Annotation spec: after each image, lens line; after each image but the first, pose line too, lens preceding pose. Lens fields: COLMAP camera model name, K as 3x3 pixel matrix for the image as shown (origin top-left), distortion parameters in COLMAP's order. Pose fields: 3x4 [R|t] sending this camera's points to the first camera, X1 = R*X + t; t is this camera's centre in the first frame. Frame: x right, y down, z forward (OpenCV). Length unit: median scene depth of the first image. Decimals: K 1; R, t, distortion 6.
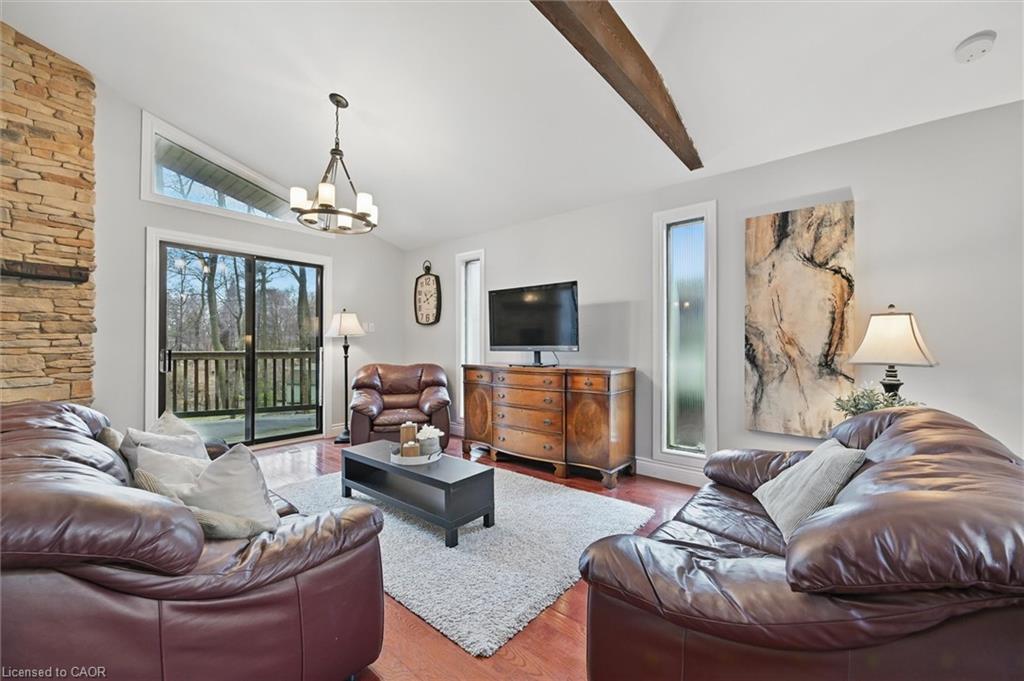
lens RADIAL K [[414.7, 0, 516.2], [0, 414.7, 335.9], [0, 0, 1]] dist [-0.001182, 0.000168]
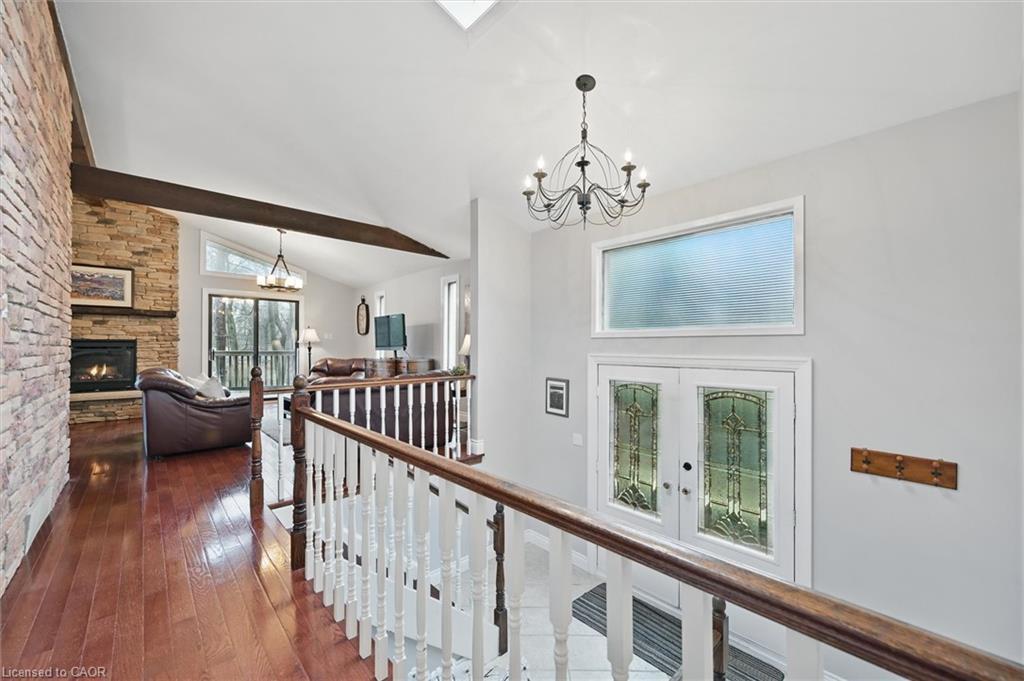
lens RADIAL K [[406.7, 0, 517.1], [0, 406.7, 338.6], [0, 0, 1]] dist [-0.003089, -0.000345]
pose [[0.993506, -0.001230, -0.113773, 0.874405], [0.001029, 0.999998, -0.001830, -0.012798], [0.113775, 0.001701, 0.993505, -0.806845]]
